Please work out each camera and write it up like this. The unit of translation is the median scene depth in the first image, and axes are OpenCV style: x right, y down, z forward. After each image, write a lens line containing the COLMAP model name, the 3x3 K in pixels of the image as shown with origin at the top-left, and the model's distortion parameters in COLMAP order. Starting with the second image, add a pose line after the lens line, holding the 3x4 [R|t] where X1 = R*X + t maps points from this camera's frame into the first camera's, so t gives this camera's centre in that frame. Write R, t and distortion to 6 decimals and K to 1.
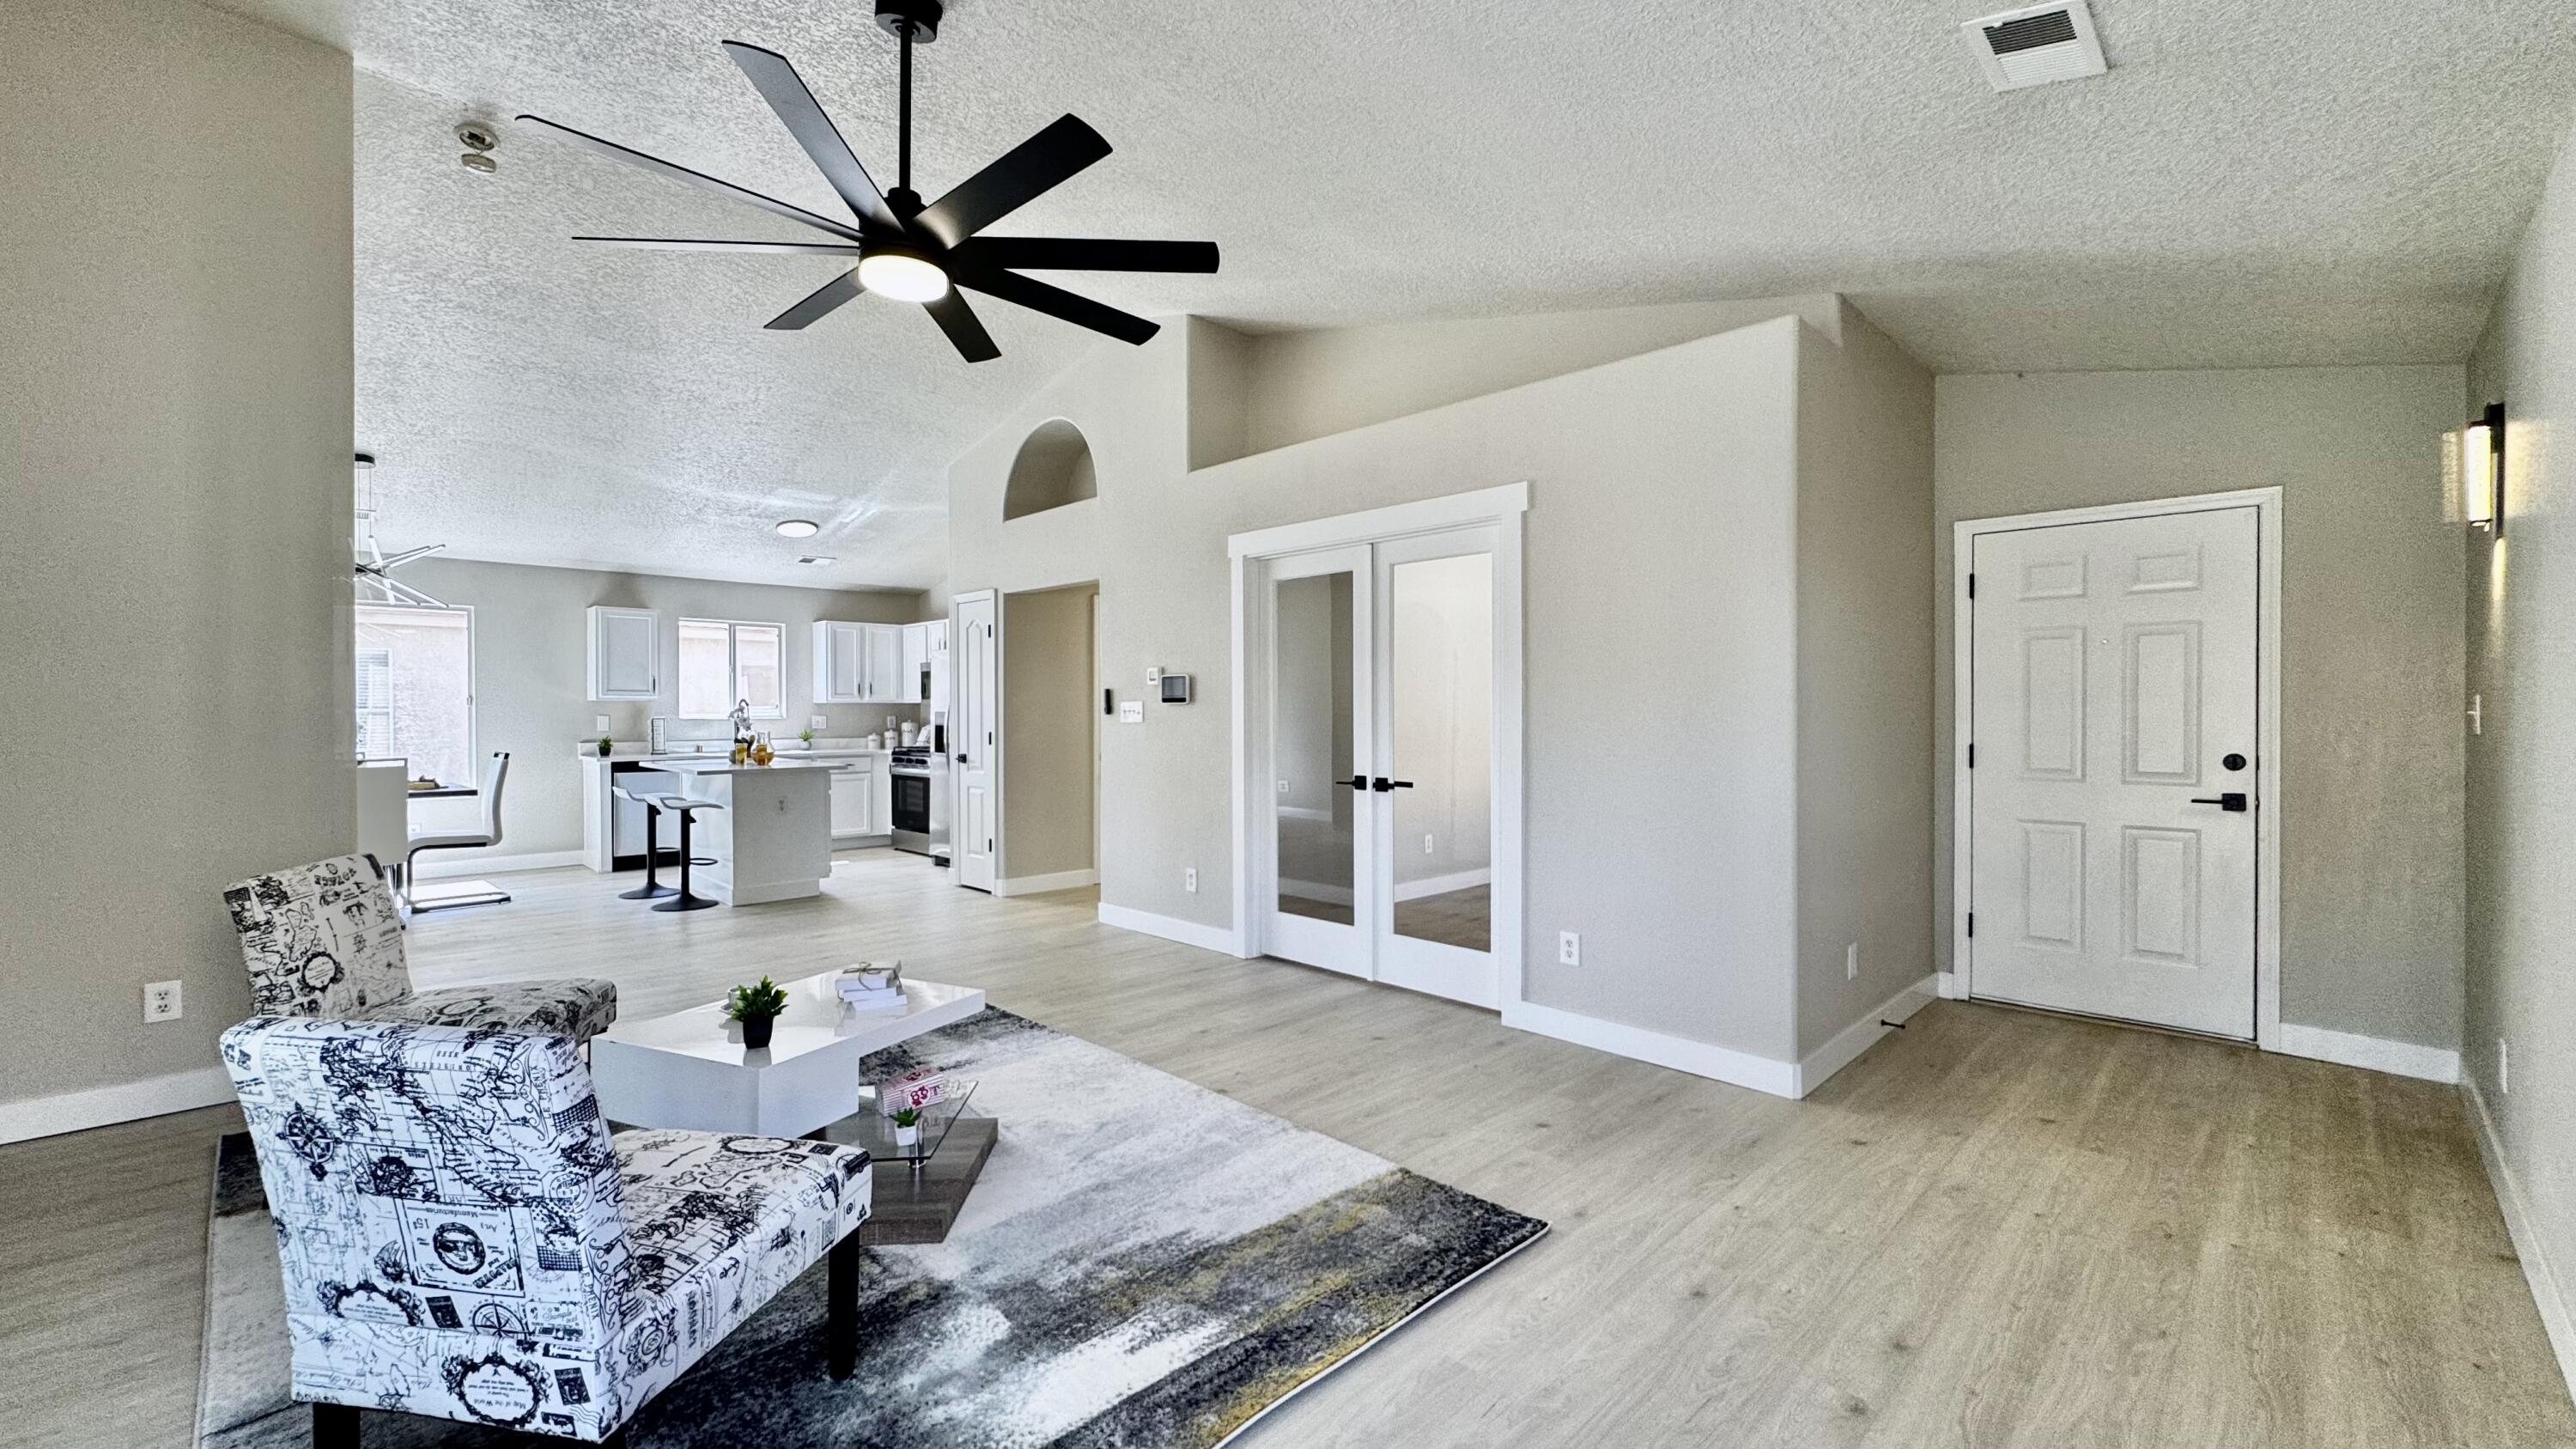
lens RADIAL K [[1024.6, 0, 1305.9], [0, 1024.6, 718.3], [0, 0, 1]] dist [-0.000989, -0.000778]
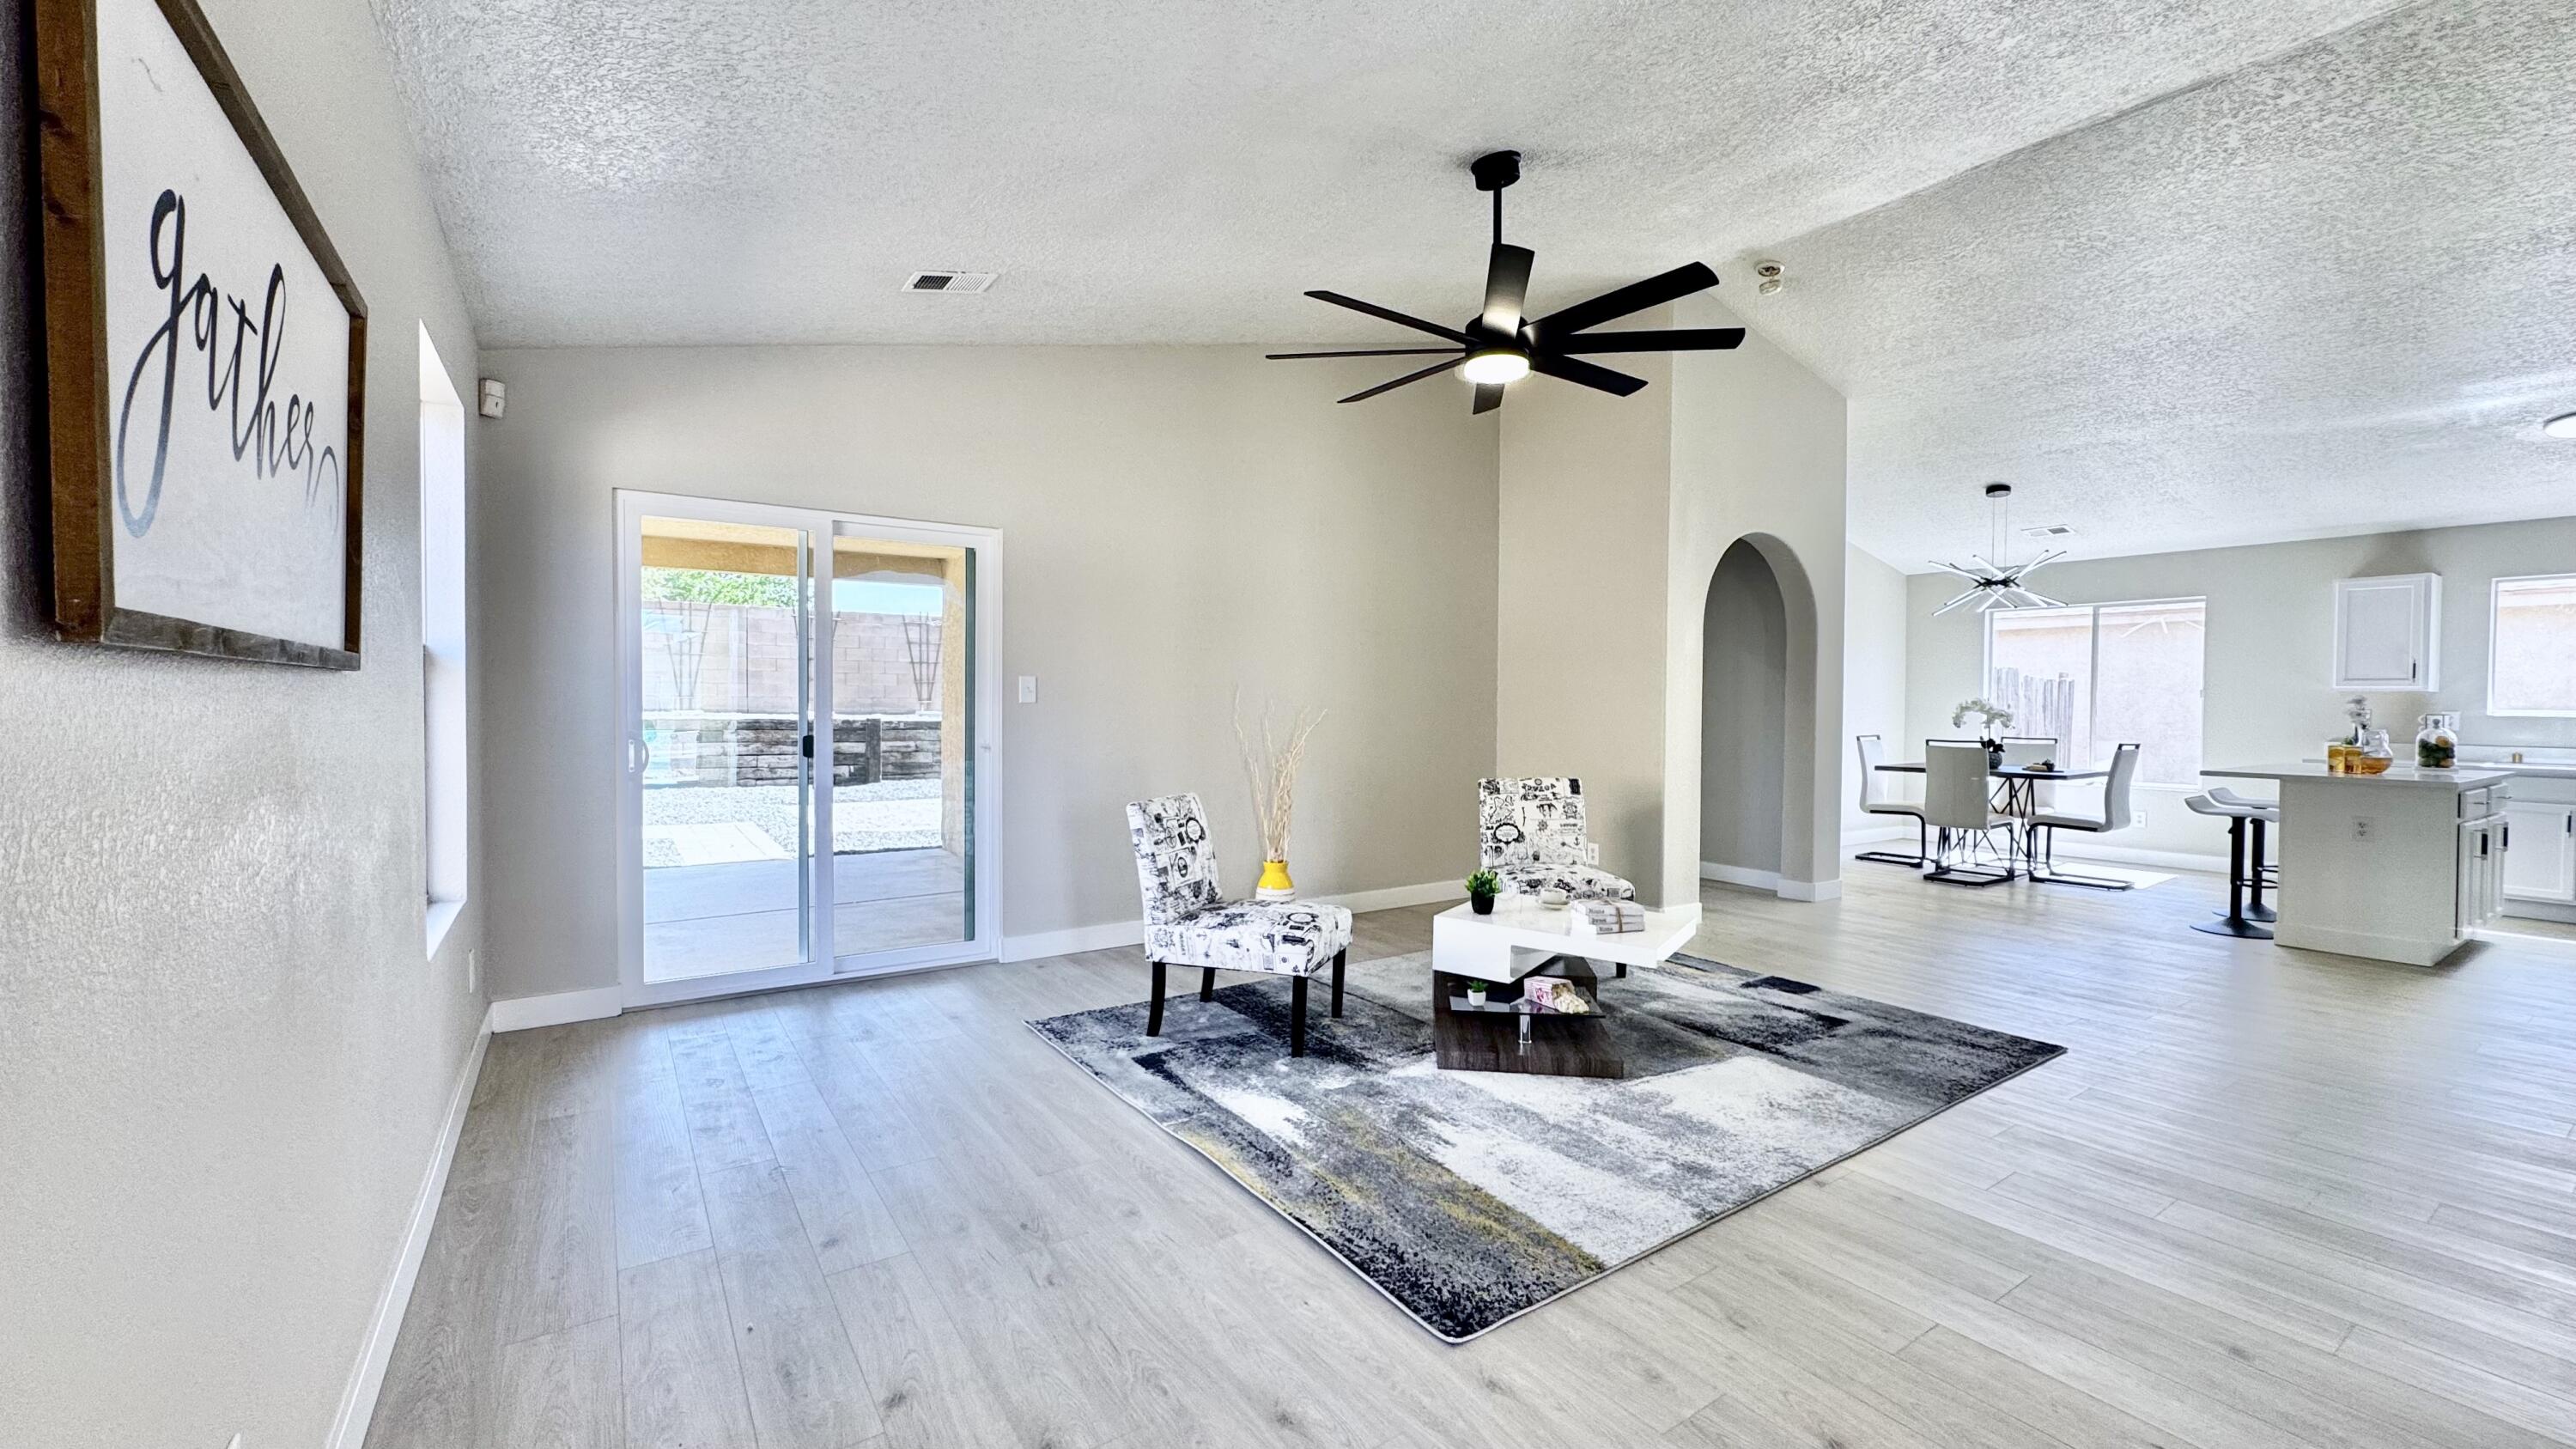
lens RADIAL K [[1024.6, 0, 1270.6], [0, 1024.6, 719.3], [0, 0, 1]] dist [-0.000989, -0.000778]
pose [[-0.203432, 0.016365, -0.978952, 0.316795], [-0.015473, 0.999682, 0.019927, 0.002668], [0.978967, 0.019202, -0.203114, 0.314613]]
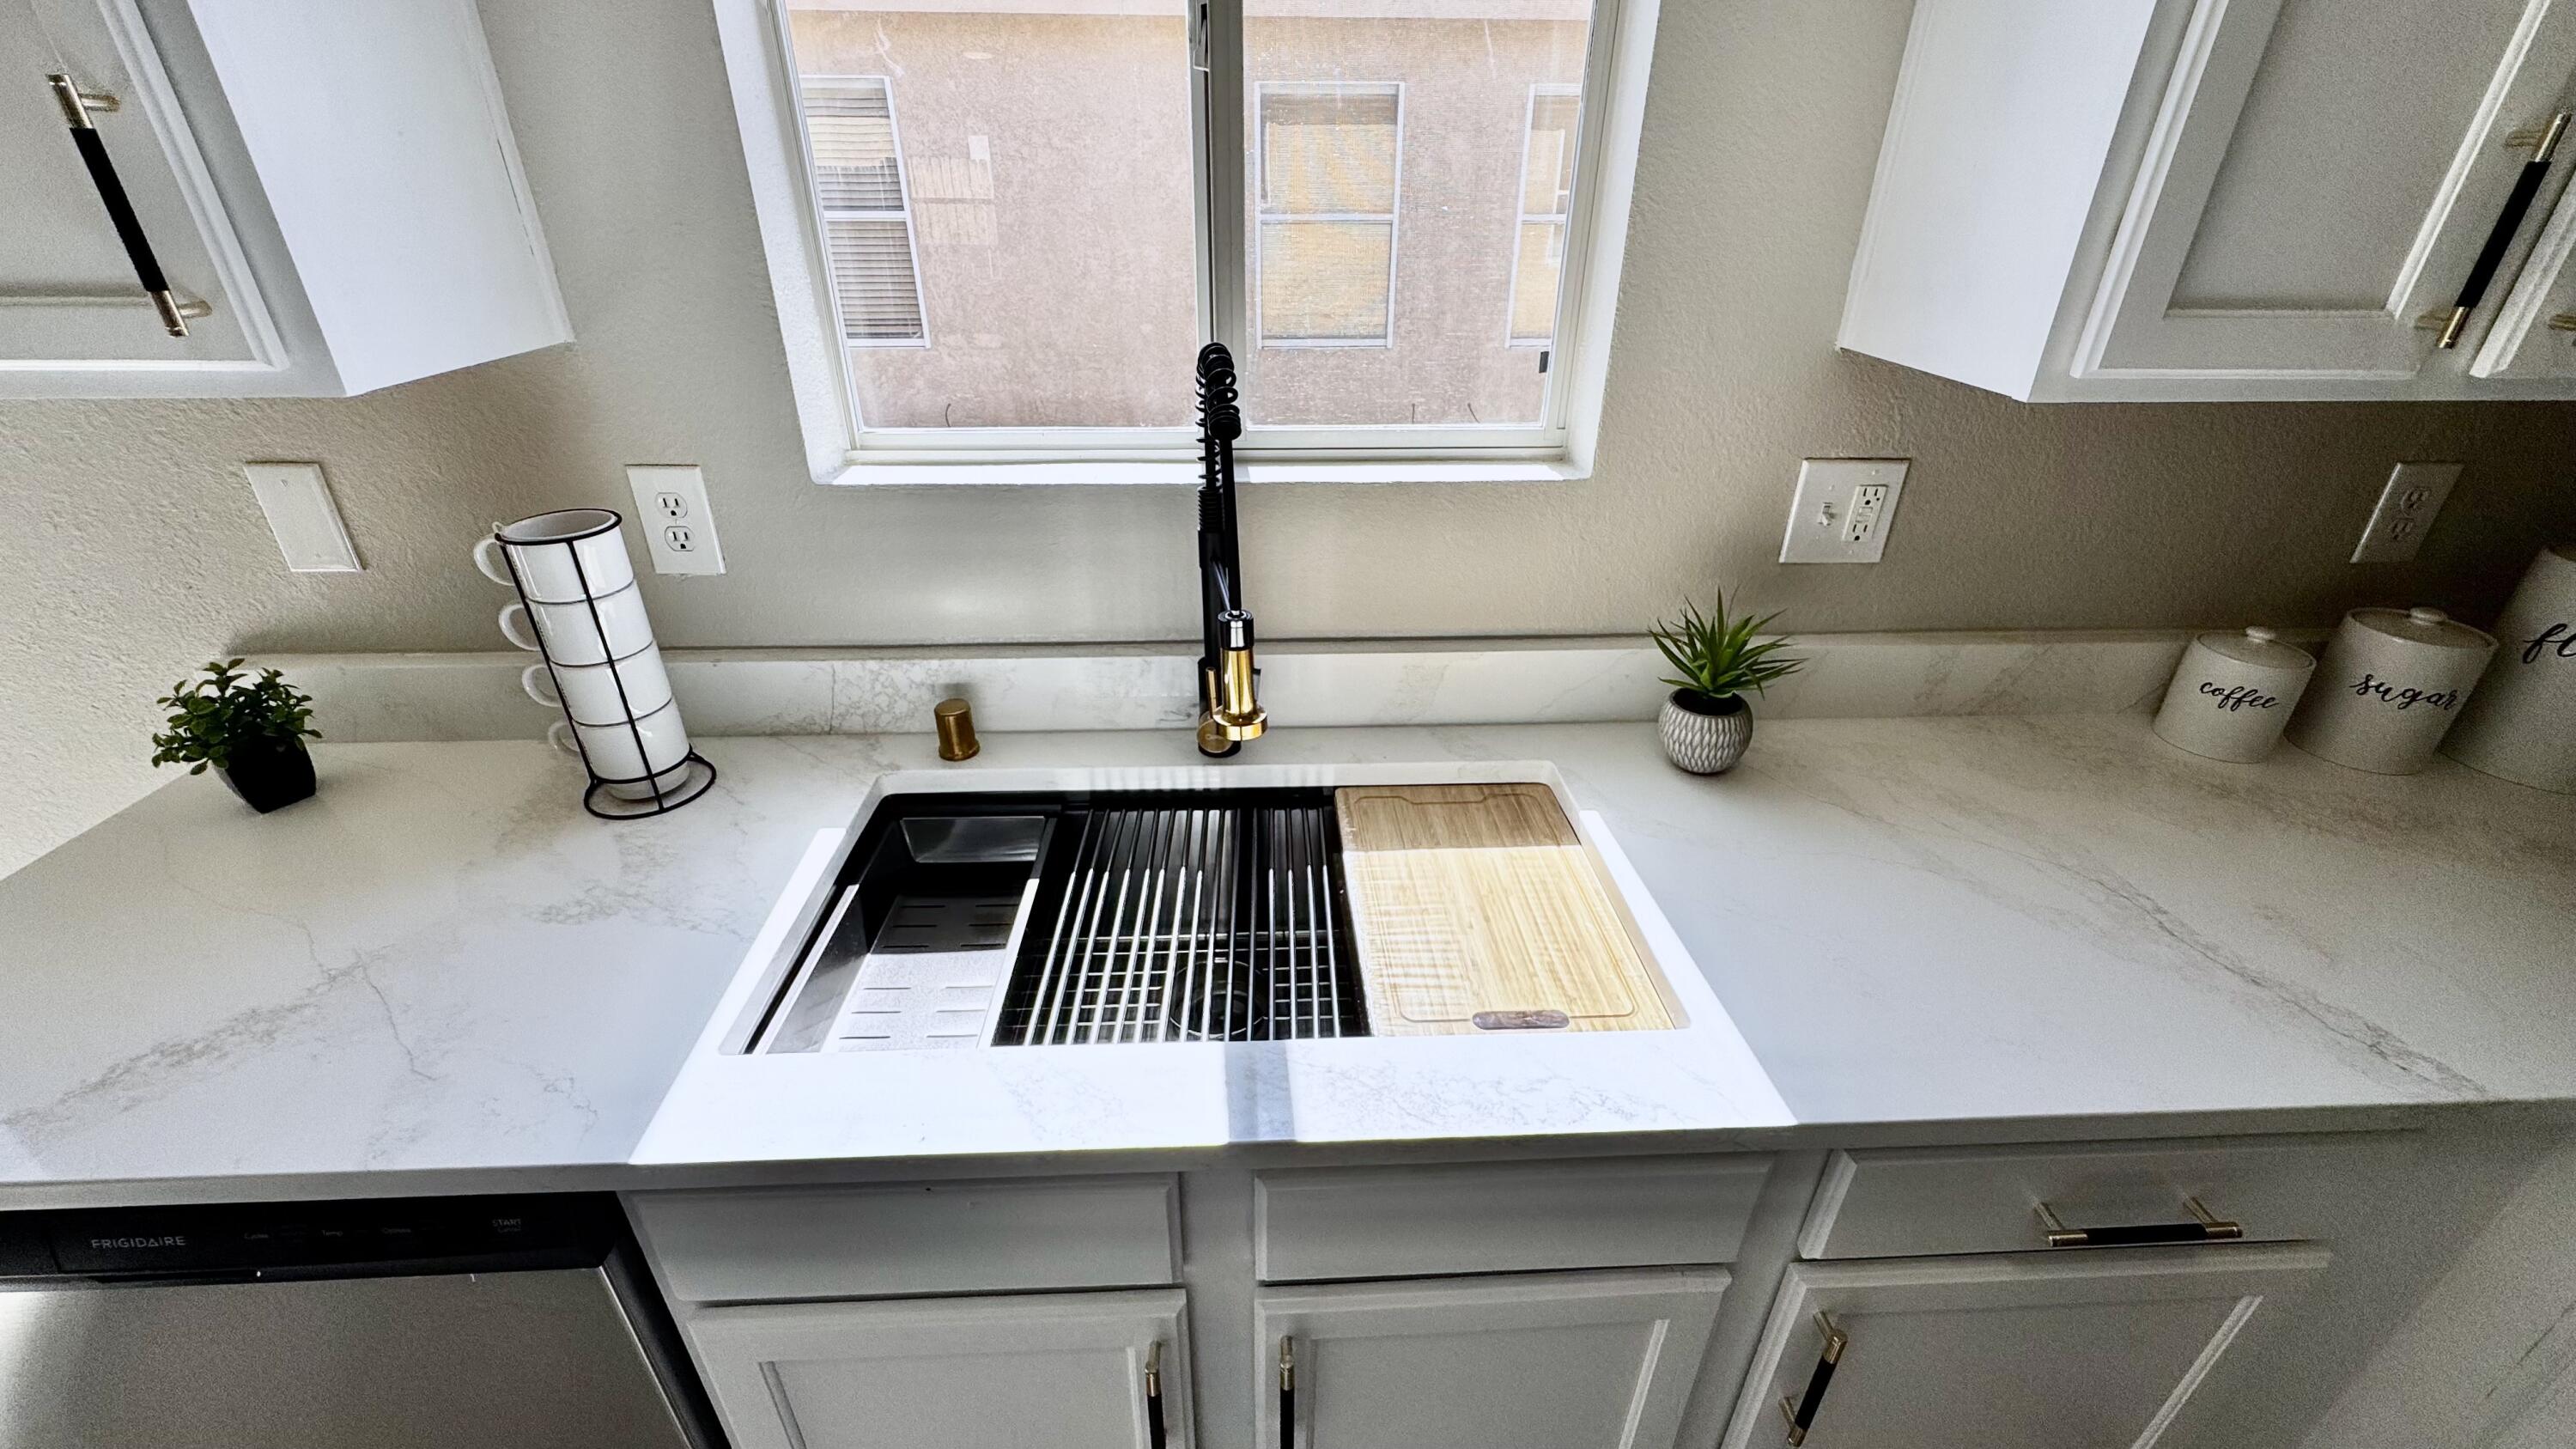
lens RADIAL K [[1024.6, 0, 1289.3], [0, 1024.6, 716.8], [0, 0, 1]] dist [-0.000989, -0.000778]
pose [[0.736255, 0.322016, -0.595176, -0.529047], [-0.012211, 0.885700, 0.464097, -0.036756], [0.676594, -0.334426, 0.656033, 1.037260]]
